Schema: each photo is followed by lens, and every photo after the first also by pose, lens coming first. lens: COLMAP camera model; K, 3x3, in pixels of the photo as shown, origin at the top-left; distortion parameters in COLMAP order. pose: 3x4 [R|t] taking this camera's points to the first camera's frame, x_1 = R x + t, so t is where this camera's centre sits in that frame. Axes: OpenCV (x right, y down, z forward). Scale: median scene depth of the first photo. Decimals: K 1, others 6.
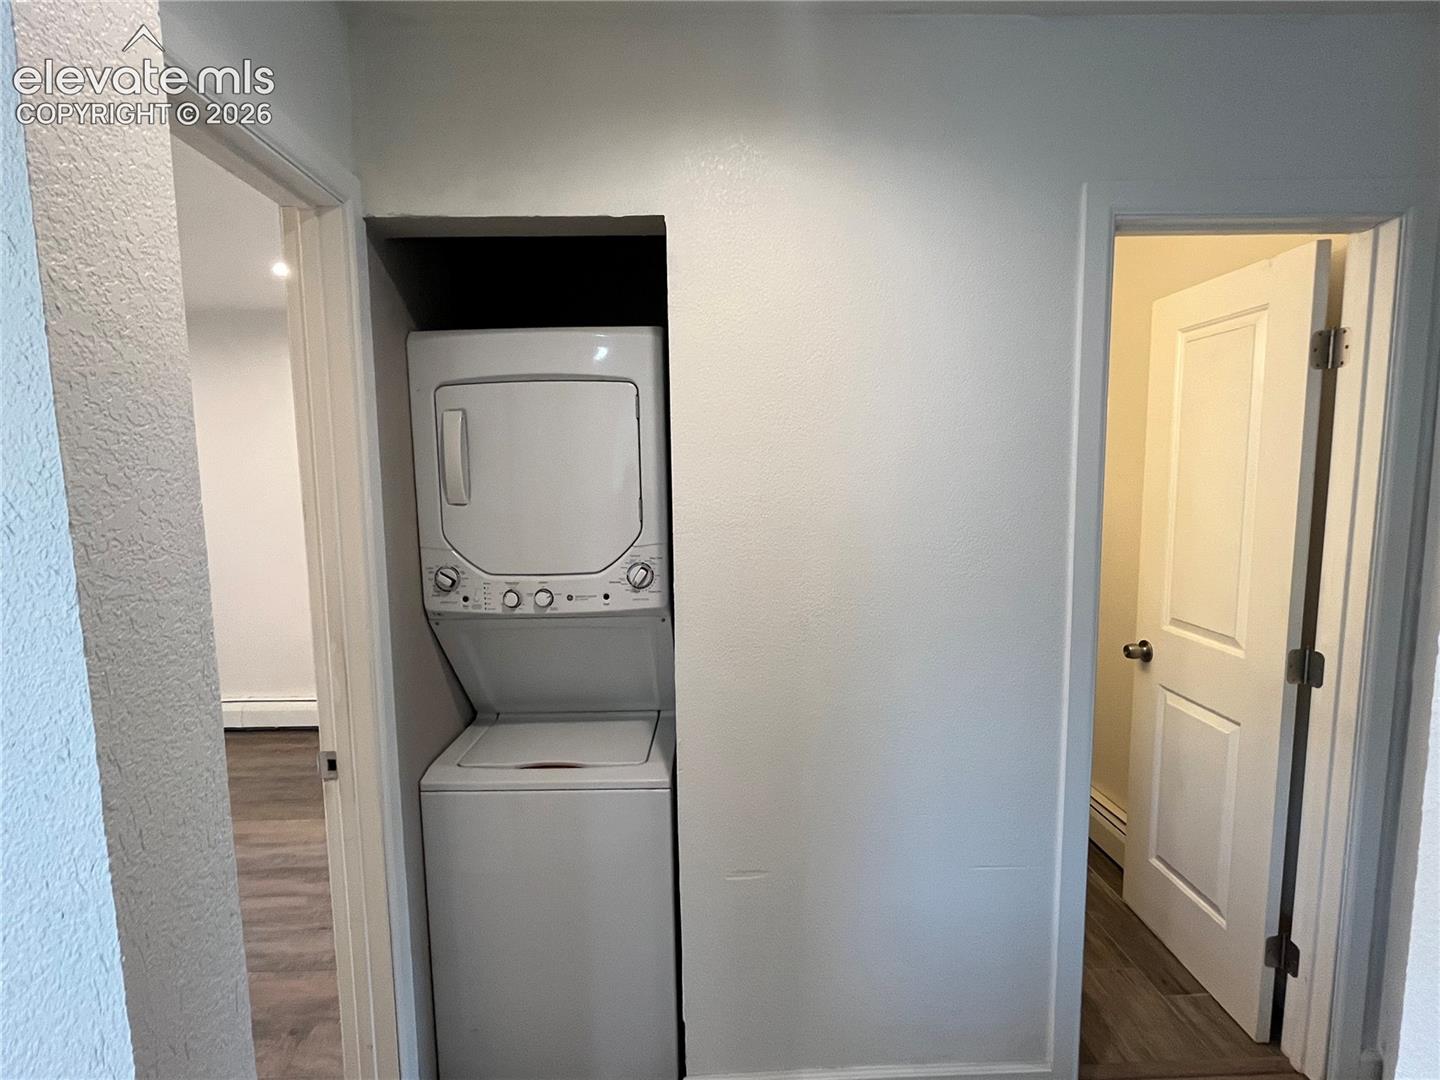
lens RADIAL K [[691.6, 0, 720.0], [0, 691.6, 540.0], [0, 0, 1]] dist [-0.000108, 0.000264]
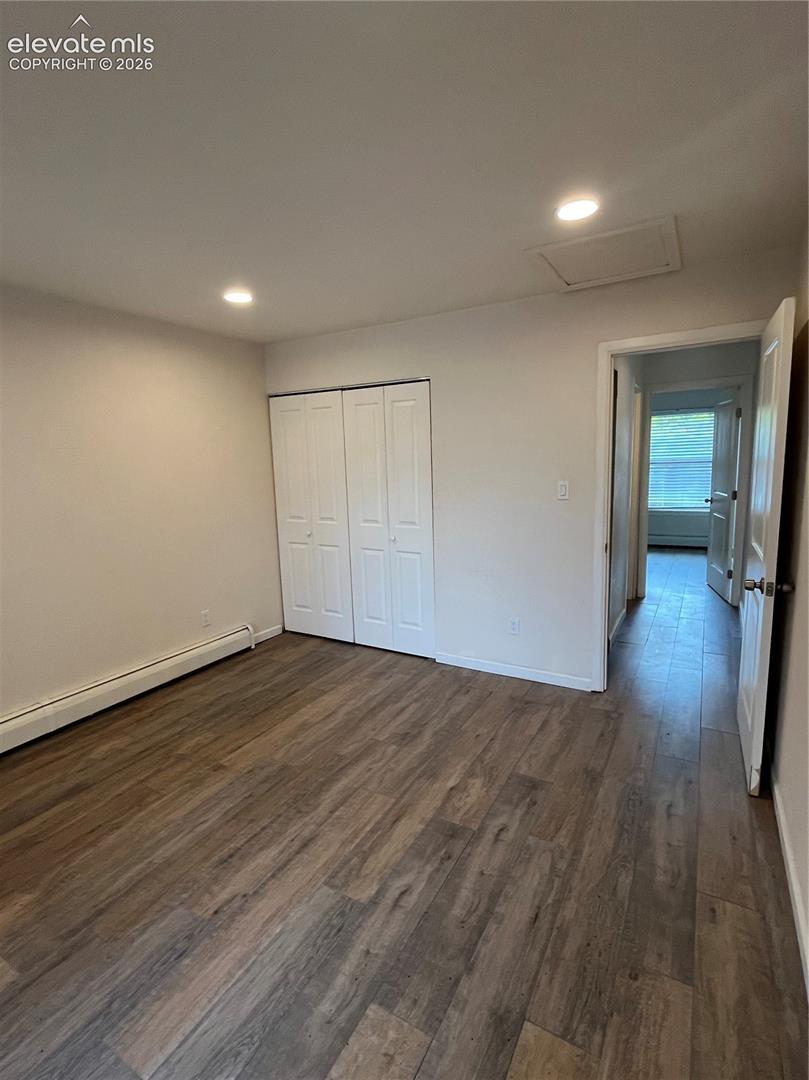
lens RADIAL K [[518.7, 0, 400.6], [0, 518.7, 537.9], [0, 0, 1]] dist [-0.000108, 0.000264]
pose [[0.530801, -0.131440, 0.837242, -1.449937], [0.113447, 0.990029, 0.083503, 0.002812], [-0.839869, 0.050659, 0.540419, 0.279580]]
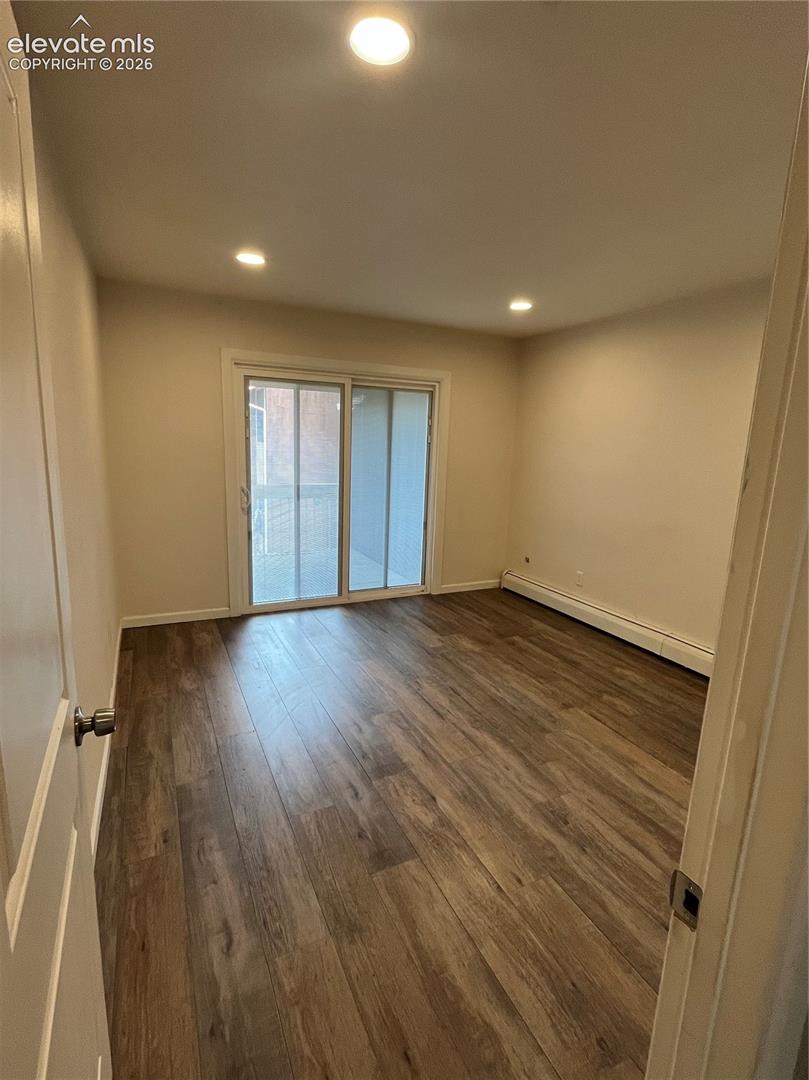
lens RADIAL K [[518.7, 0, 400.6], [0, 518.7, 537.9], [0, 0, 1]] dist [-0.000108, 0.000264]
pose [[0.408090, 0.200785, -0.890588, -0.167443], [-0.137288, 0.977919, 0.157565, -0.010459], [0.902560, 0.057966, 0.426644, 0.287660]]
